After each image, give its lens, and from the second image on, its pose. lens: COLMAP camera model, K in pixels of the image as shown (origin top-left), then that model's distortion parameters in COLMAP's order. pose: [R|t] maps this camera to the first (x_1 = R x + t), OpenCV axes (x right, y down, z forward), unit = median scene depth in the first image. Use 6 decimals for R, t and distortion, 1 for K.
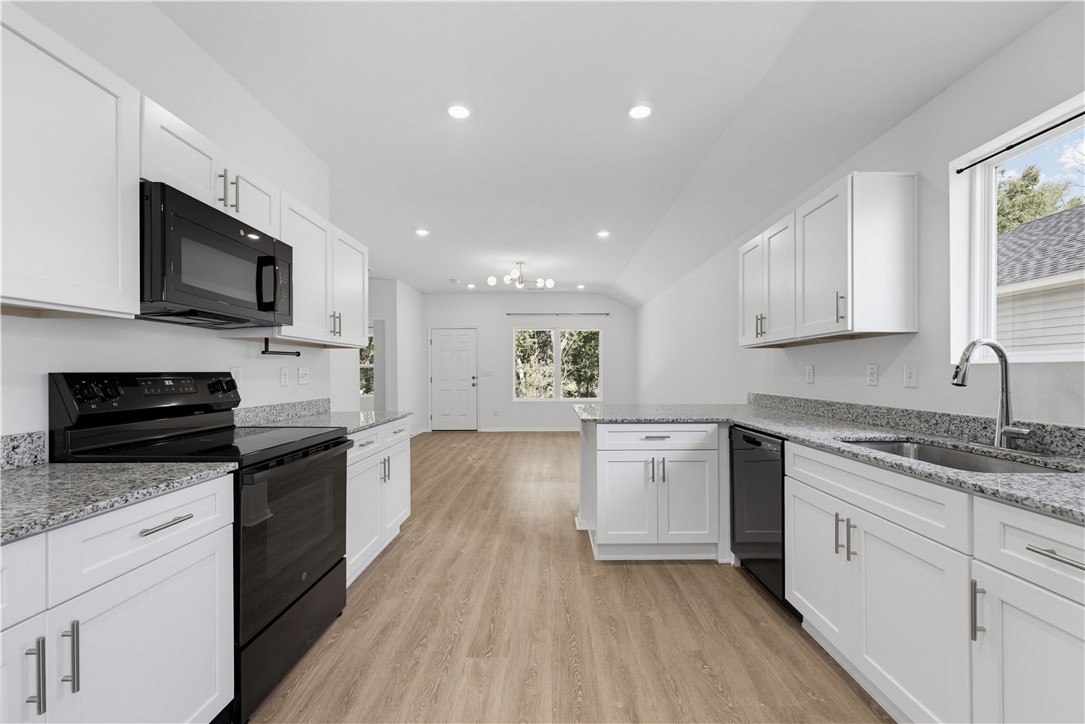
lens RADIAL K [[440.6, 0, 548.8], [0, 440.6, 371.3], [0, 0, 1]] dist [-0.000028, 0.000122]
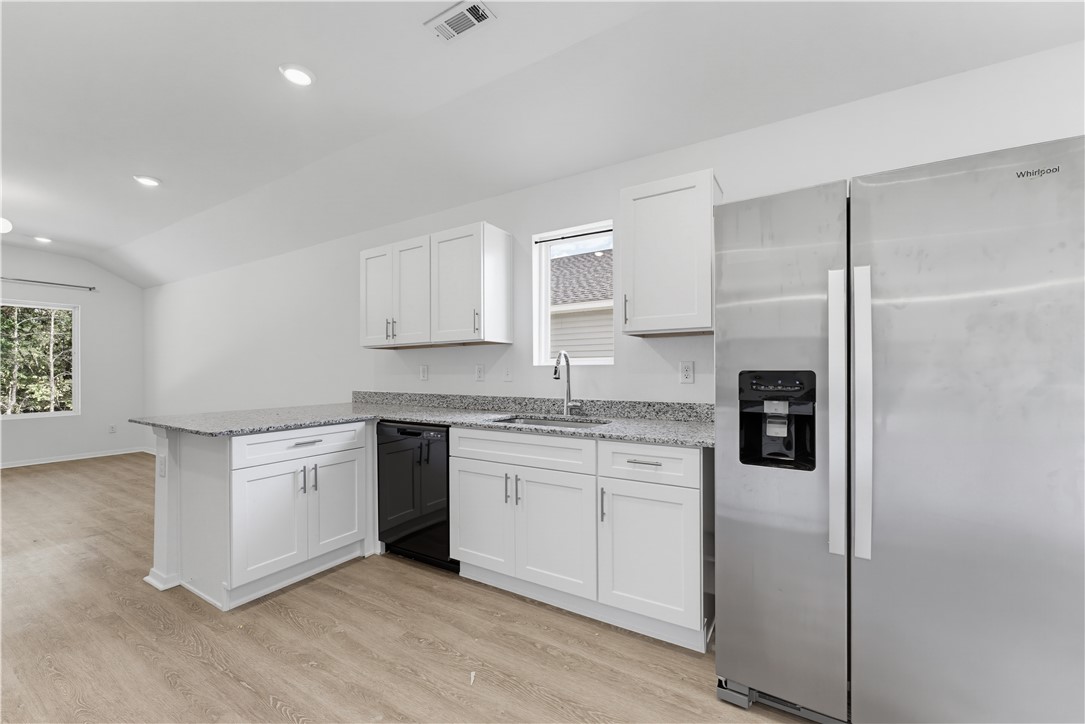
lens RADIAL K [[438.1, 0, 543.3], [0, 438.1, 372.2], [0, 0, 1]] dist [0.000970, 0.000444]
pose [[0.522640, -0.001618, 0.852552, -0.322577], [0.000281, 0.999998, 0.001726, 0.003400], [-0.852553, -0.000663, 0.522640, 0.138103]]
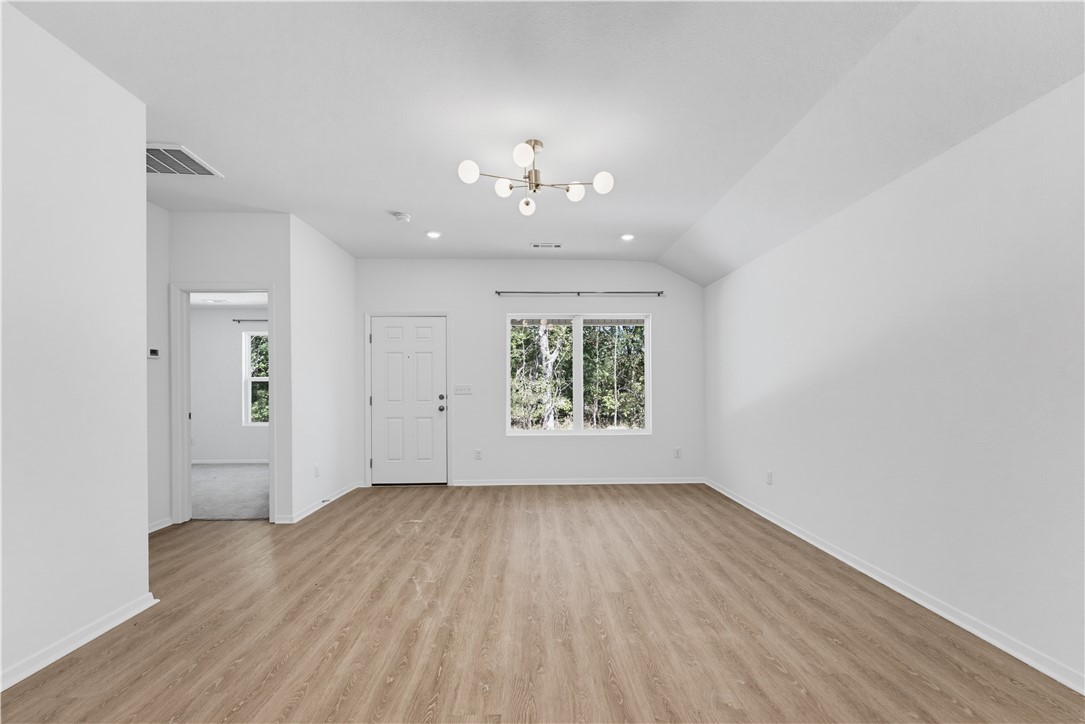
lens RADIAL K [[441.9, 0, 542.7], [0, 441.9, 385.8], [0, 0, 1]] dist [-0.002220, 0.000032]
pose [[0.999643, -0.002609, 0.026600, -0.182730], [0.002677, 0.999993, -0.002496, 0.004602], [-0.026594, 0.002566, 0.999643, 1.505906]]
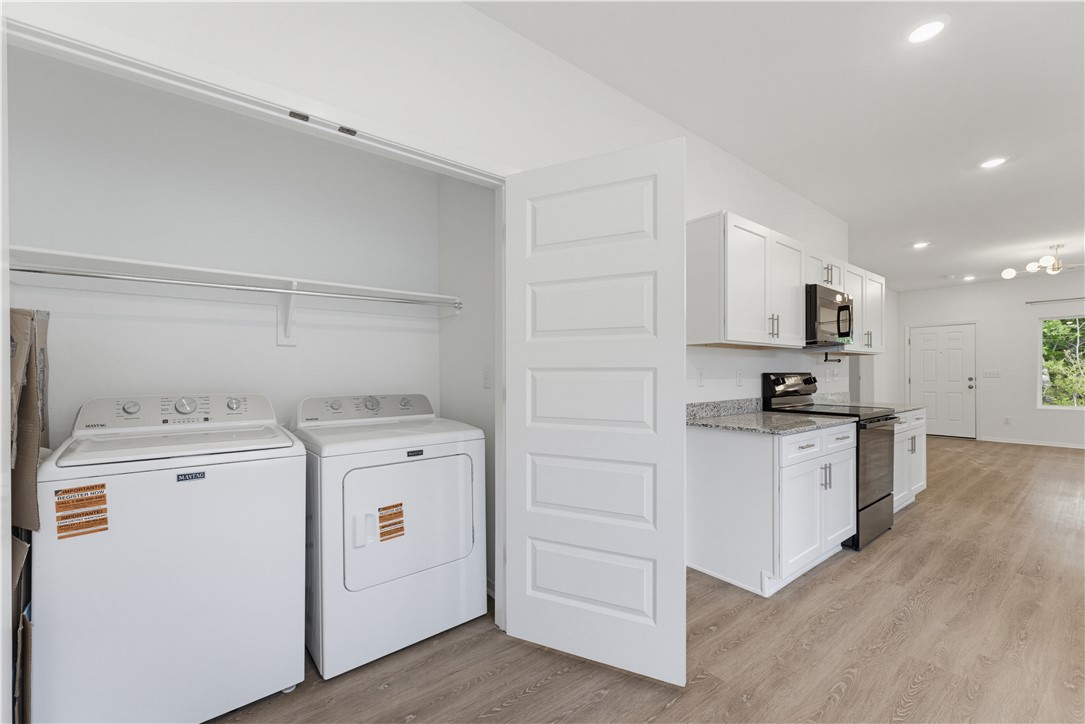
lens RADIAL K [[438.1, 0, 543.3], [0, 438.1, 372.2], [0, 0, 1]] dist [0.000970, 0.000444]
pose [[0.613822, 0.001972, -0.789442, -0.003335], [-0.000090, 0.999997, 0.002428, -0.004041], [0.789445, -0.001419, 0.613820, -0.877486]]
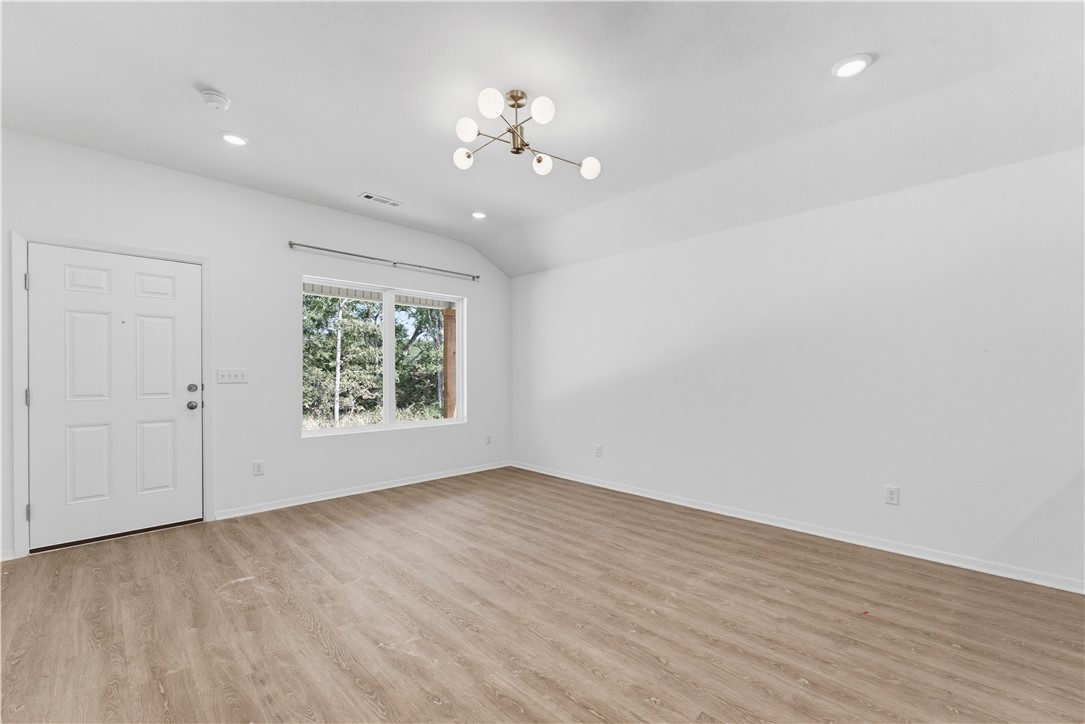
lens RADIAL K [[454.6, 0, 554.5], [0, 454.6, 375.0], [0, 0, 1]] dist [0.000386, 0.000264]
pose [[0.706639, -0.001051, 0.707573, -0.893610], [-0.002085, 0.999991, 0.003567, 0.004646], [-0.707571, -0.003996, 0.706631, 1.880857]]
